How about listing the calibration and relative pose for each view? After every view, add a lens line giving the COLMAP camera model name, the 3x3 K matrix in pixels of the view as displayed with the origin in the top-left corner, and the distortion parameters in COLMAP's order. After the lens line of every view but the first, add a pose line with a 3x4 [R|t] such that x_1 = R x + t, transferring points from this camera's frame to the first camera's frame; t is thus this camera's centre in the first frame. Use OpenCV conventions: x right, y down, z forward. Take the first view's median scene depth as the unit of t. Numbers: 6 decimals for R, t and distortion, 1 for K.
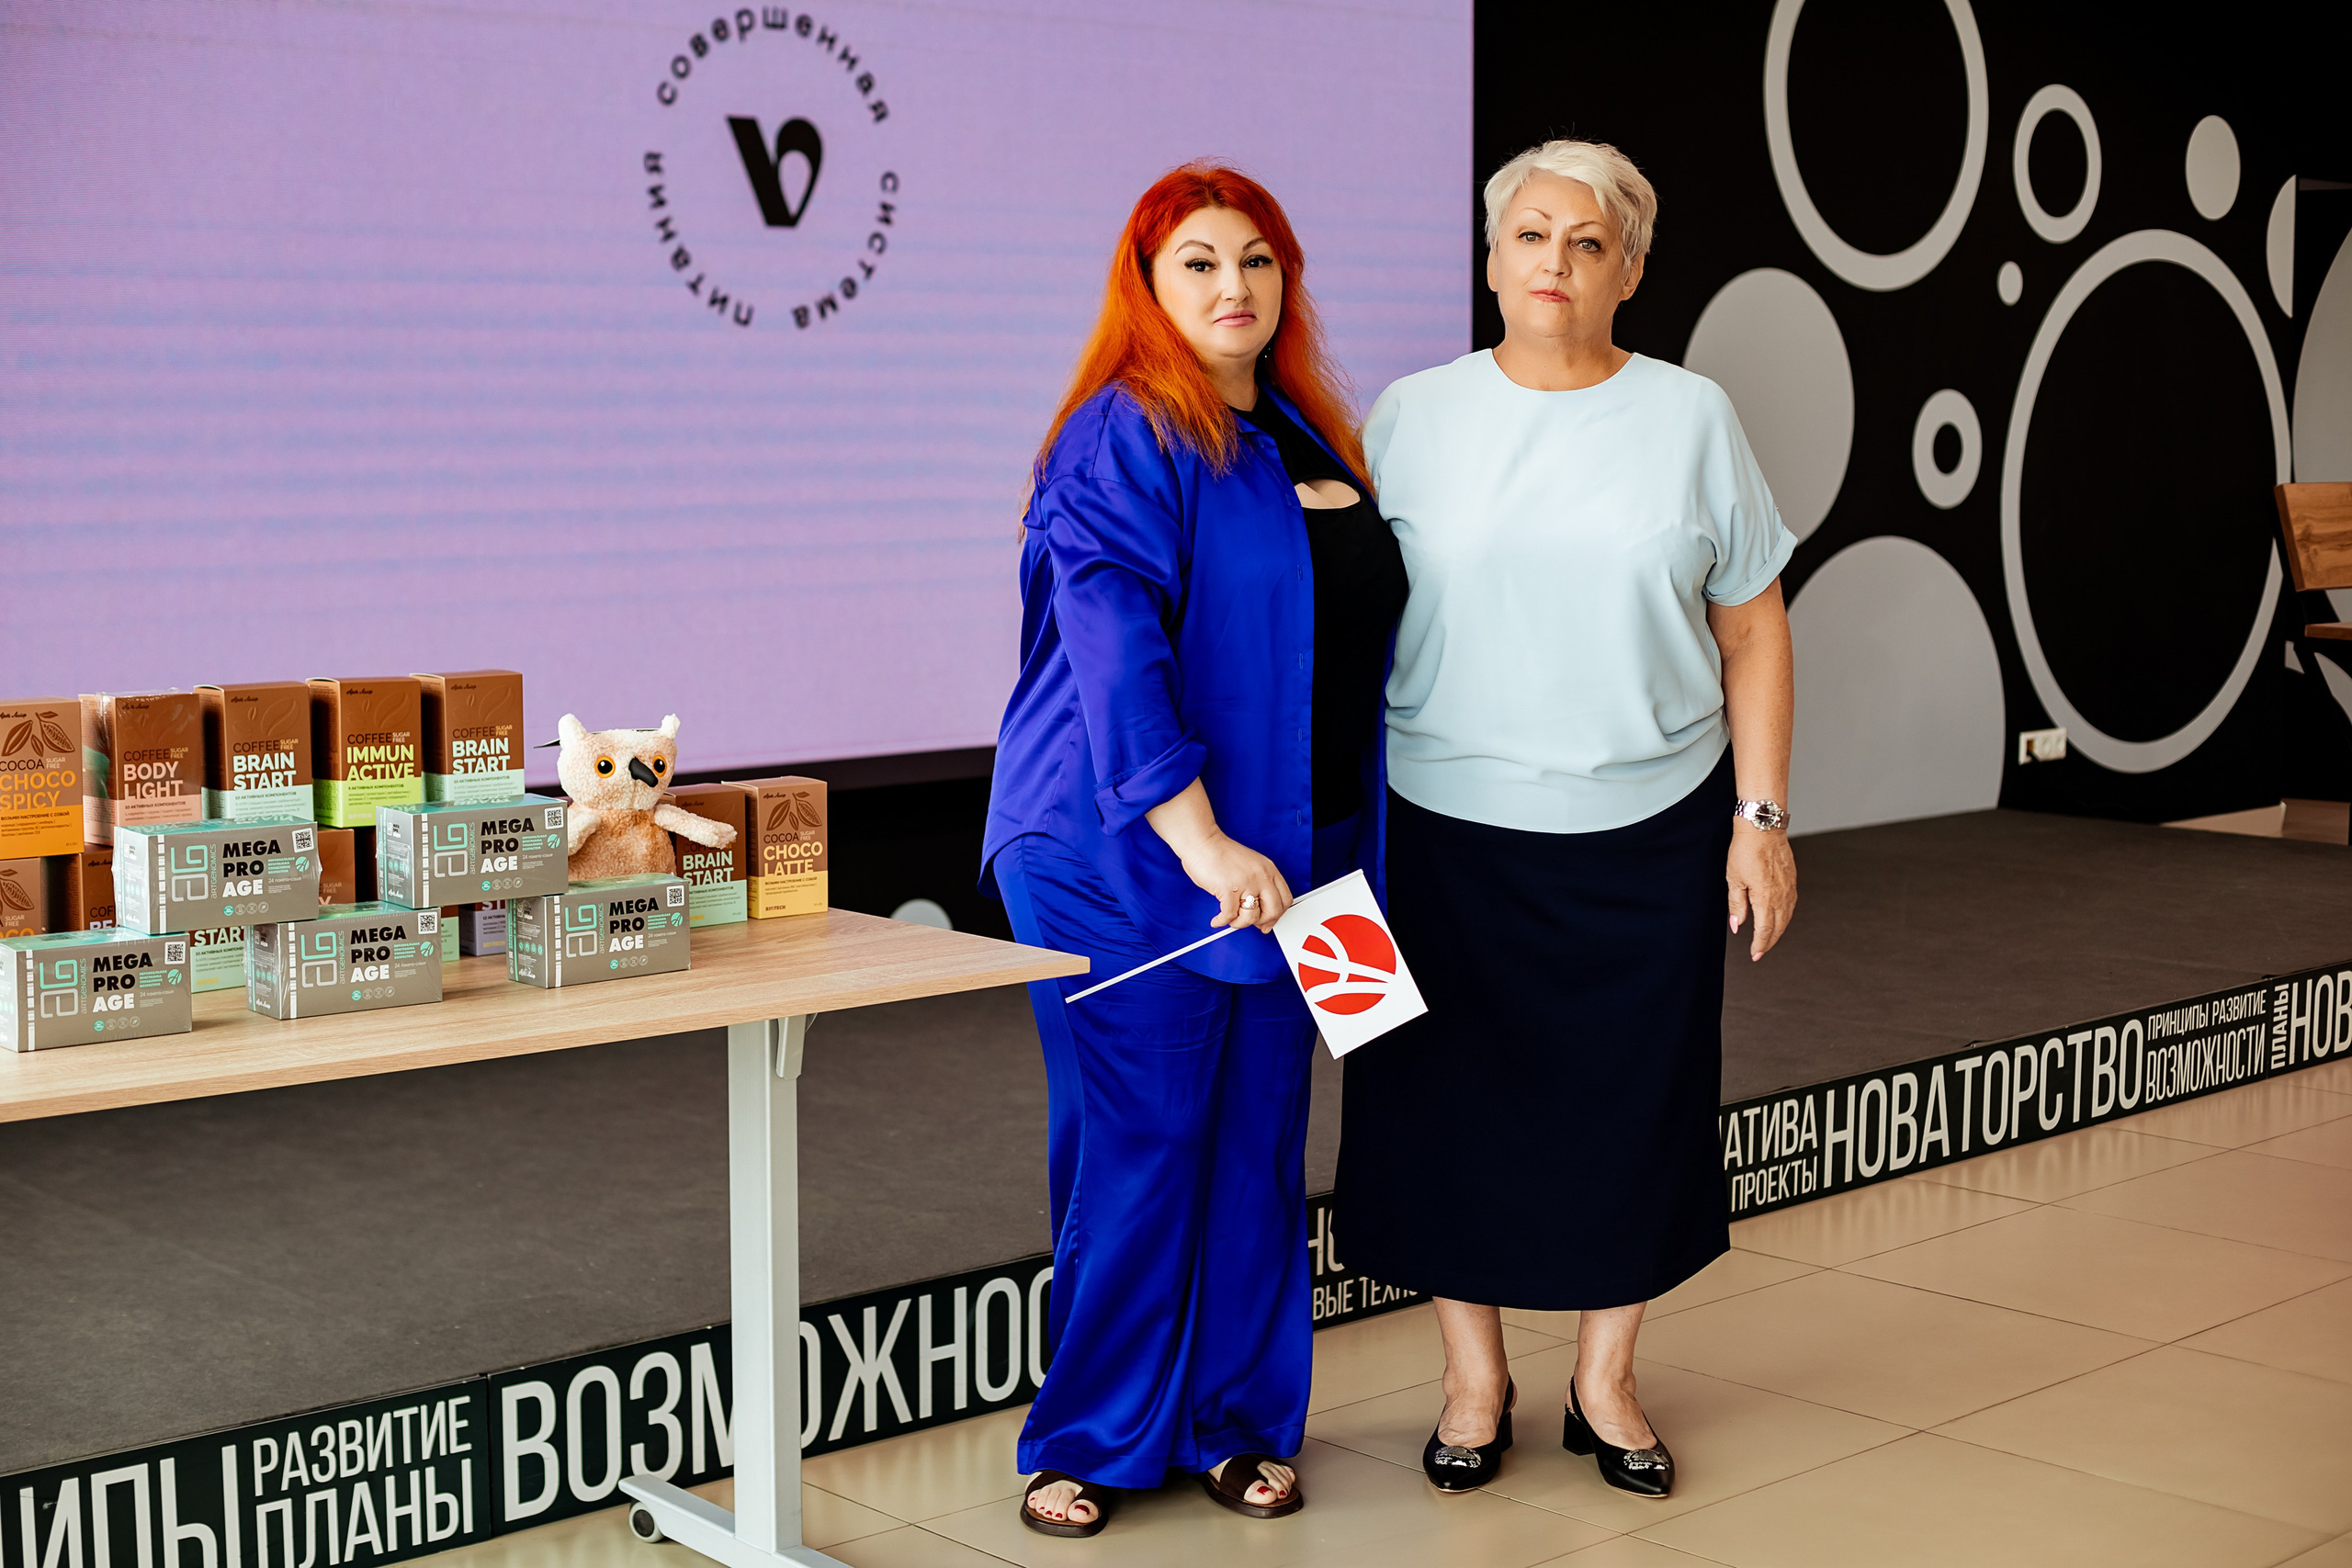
lens RADIAL K [[3425.4, 0, 1185.9], [0, 3425.4, 771.7], [0, 0, 1]] dist [-0.125431, 0.000000]
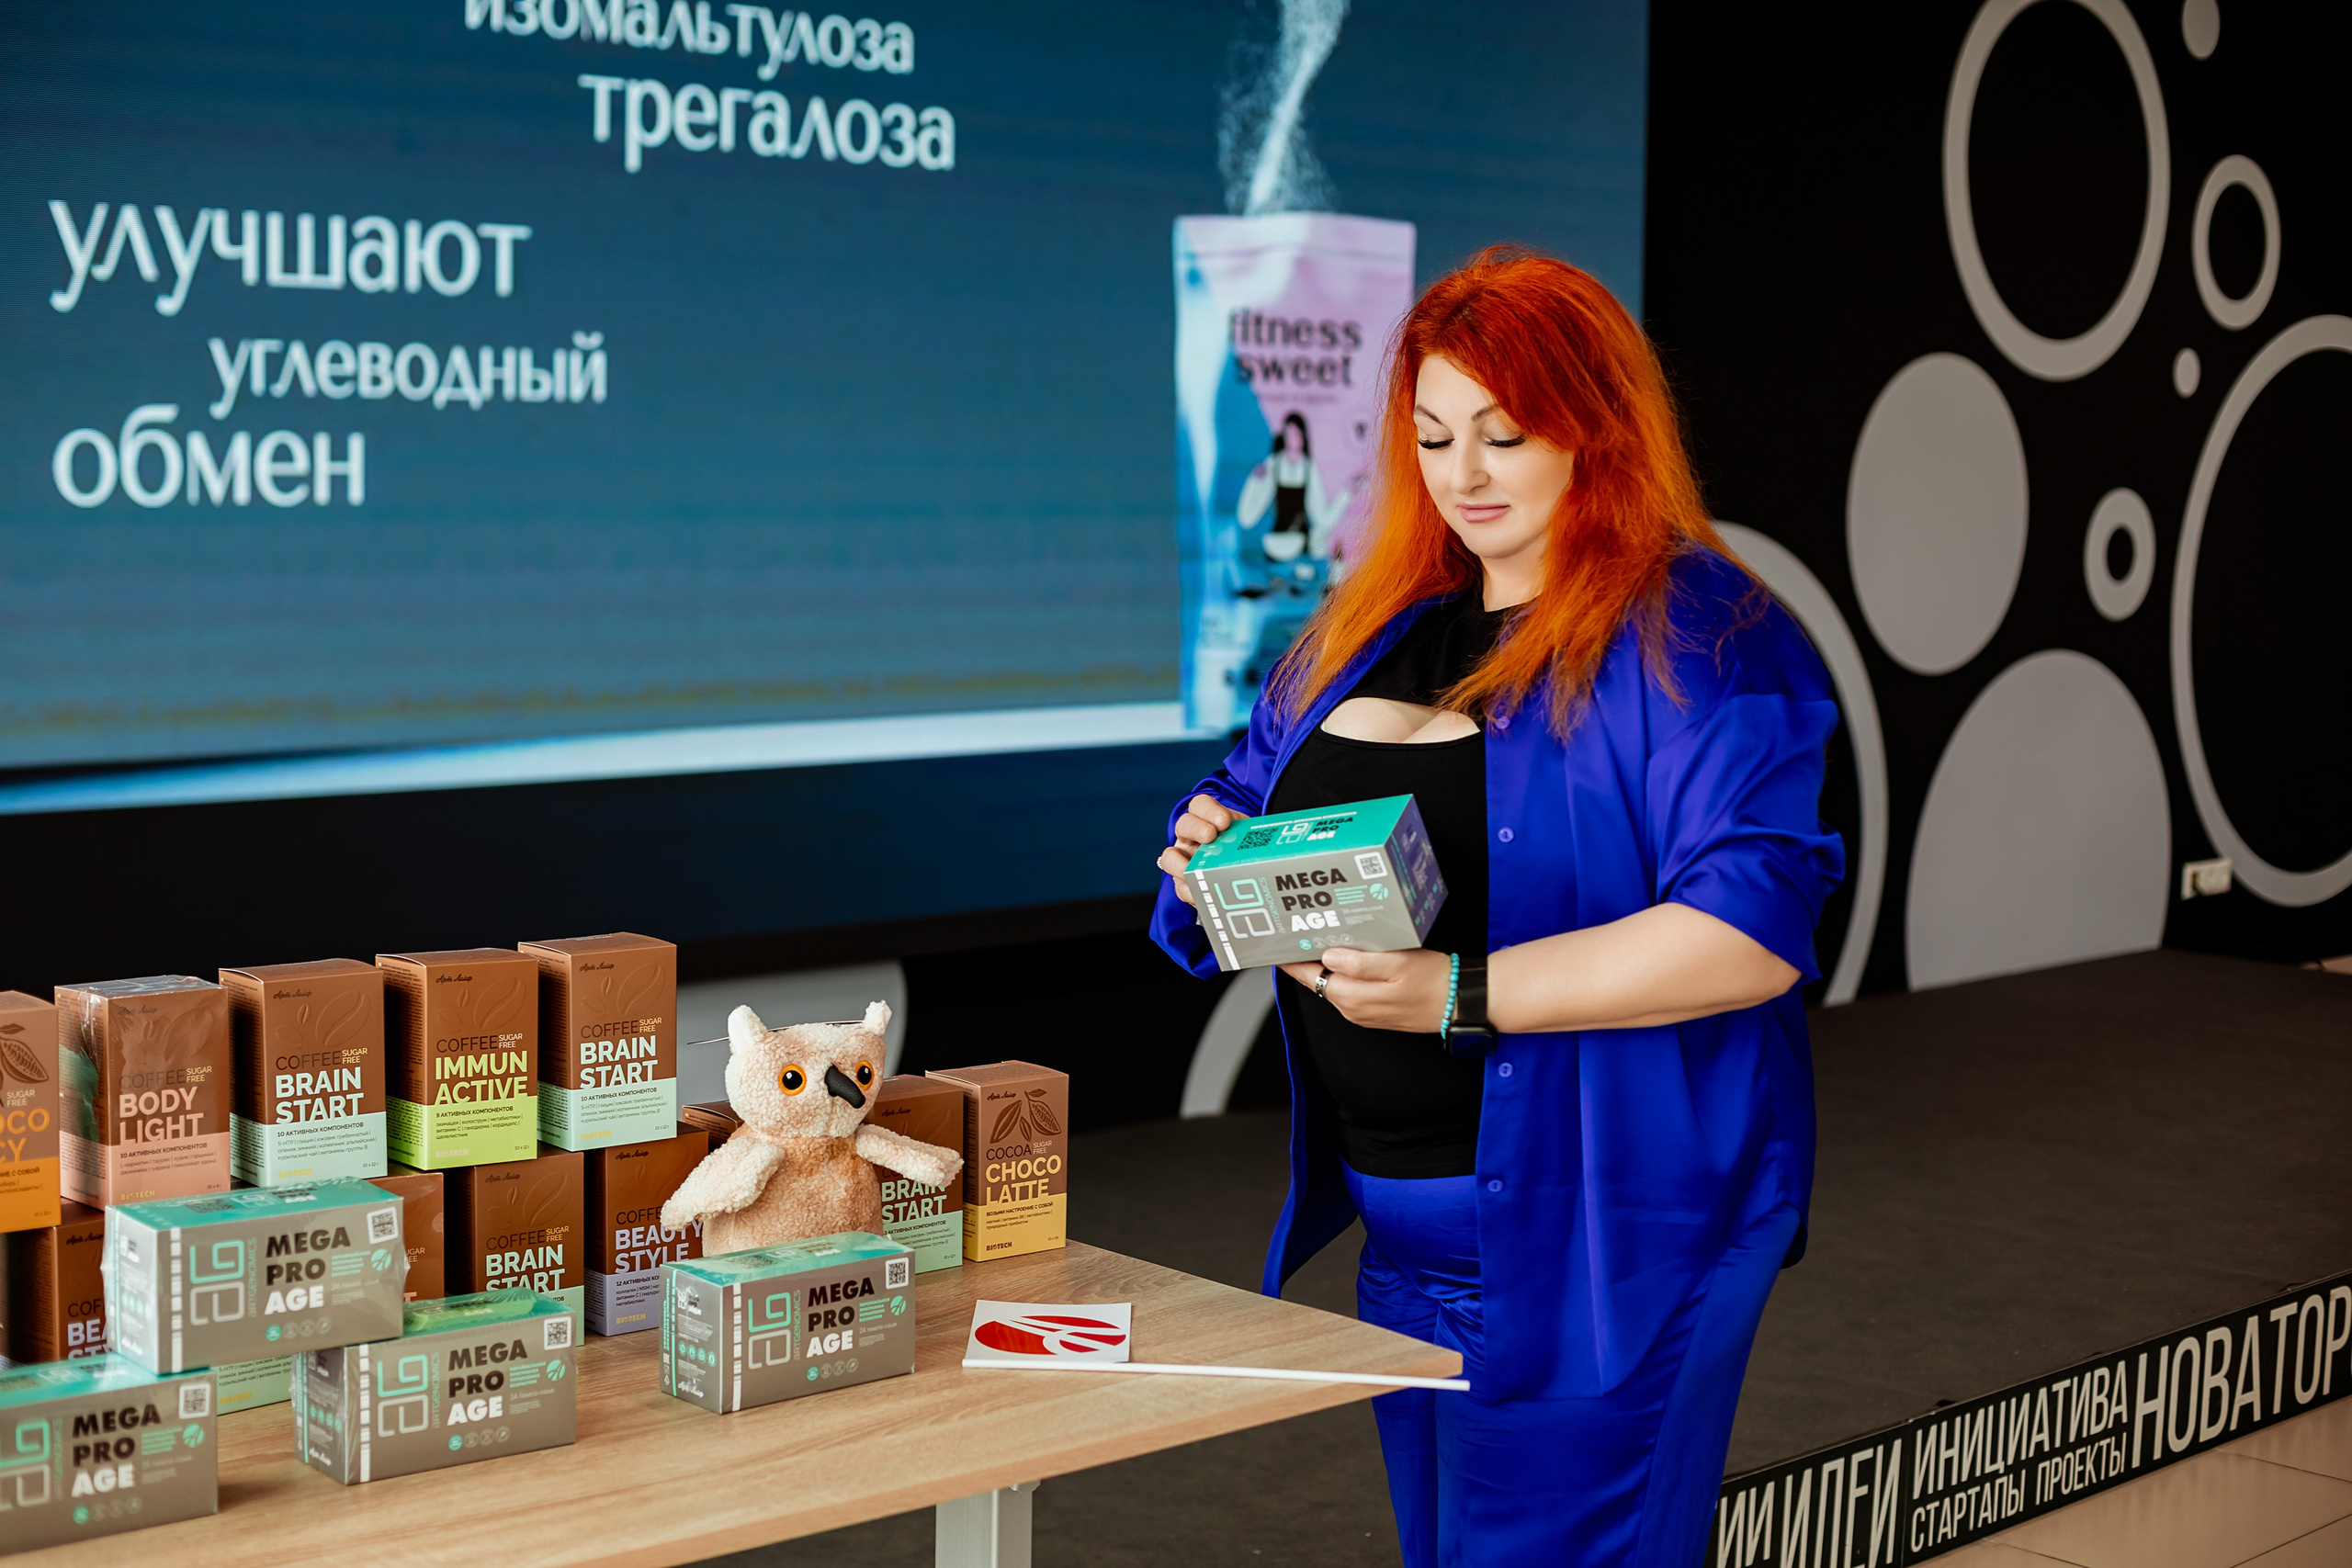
lens RADIAL K [[3425.4, 0, 1166.1], [0, 3425.4, 796.4], [0, 0, 1]] dist [-0.125431, 0.000000]
pose [[0.999859, 0.016600, 0.002569, -0.093579], [-0.016579, 0.999833, -0.007721, -0.055722], [-0.002697, 0.007677, 0.999967, 0.280525]]
